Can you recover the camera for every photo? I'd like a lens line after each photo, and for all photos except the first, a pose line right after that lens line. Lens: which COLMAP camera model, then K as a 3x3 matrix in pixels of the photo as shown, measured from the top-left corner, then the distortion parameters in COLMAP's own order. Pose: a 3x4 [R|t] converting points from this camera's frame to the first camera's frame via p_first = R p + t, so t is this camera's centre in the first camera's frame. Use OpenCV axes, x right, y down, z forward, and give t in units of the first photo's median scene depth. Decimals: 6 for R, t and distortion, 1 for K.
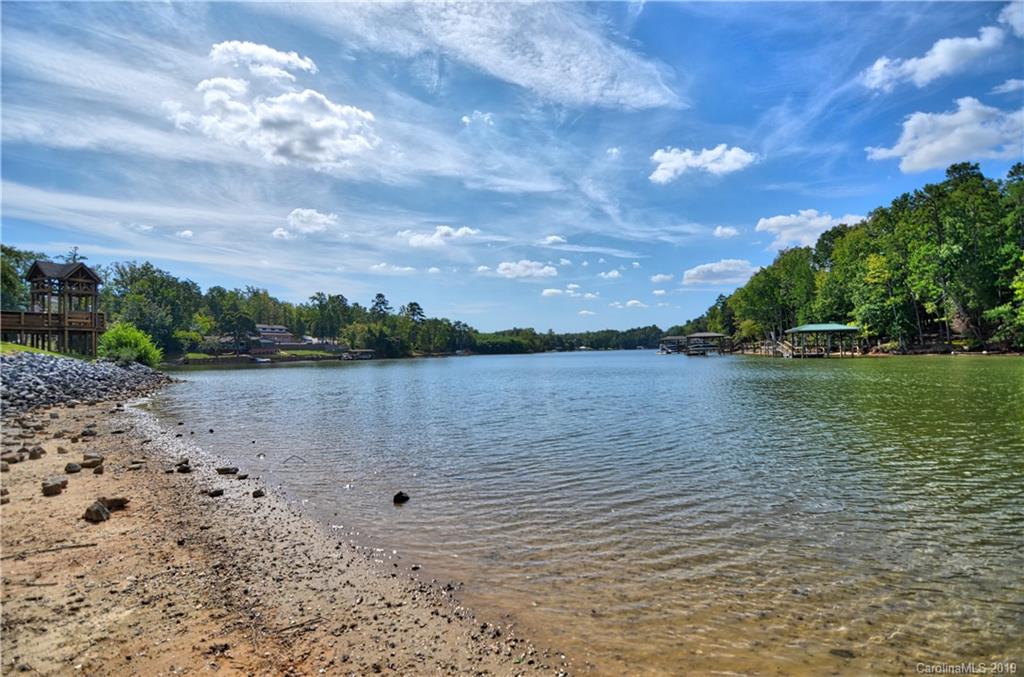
lens RADIAL K [[496.0, 0, 516.1], [0, 496.0, 347.8], [0, 0, 1]] dist [-0.005428, -0.009150]
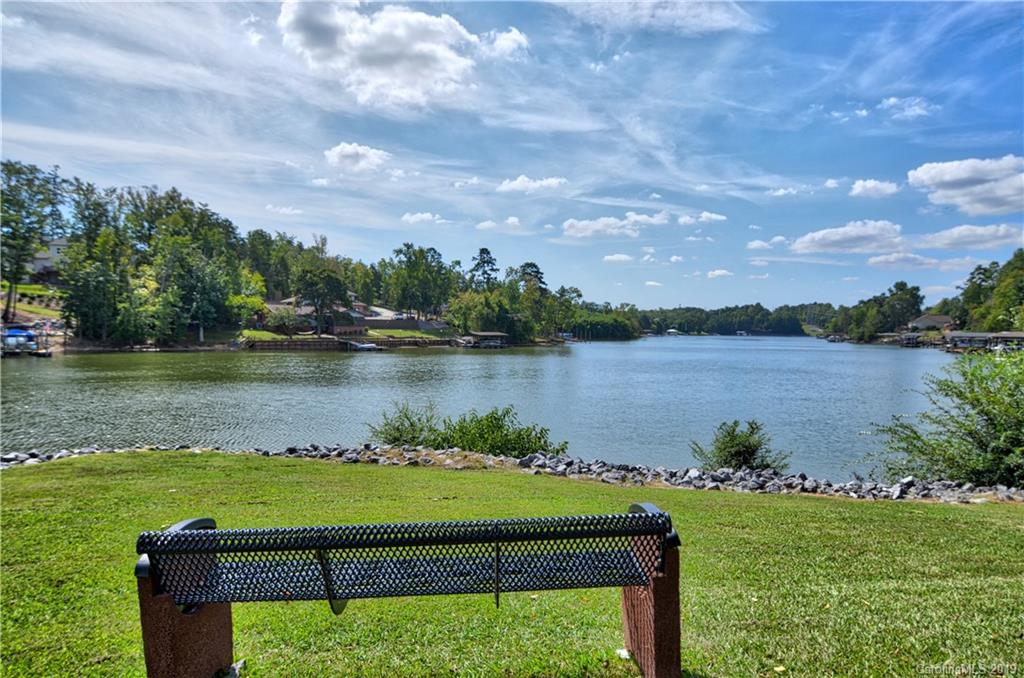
lens RADIAL K [[605.6, 0, 497.1], [0, 605.6, 309.6], [0, 0, 1]] dist [0.002785, -0.024026]
pose [[0.998257, 0.036723, -0.046205, -0.129028], [-0.037693, 0.999083, -0.020299, -0.005179], [0.045418, 0.022005, 0.998726, 0.100328]]
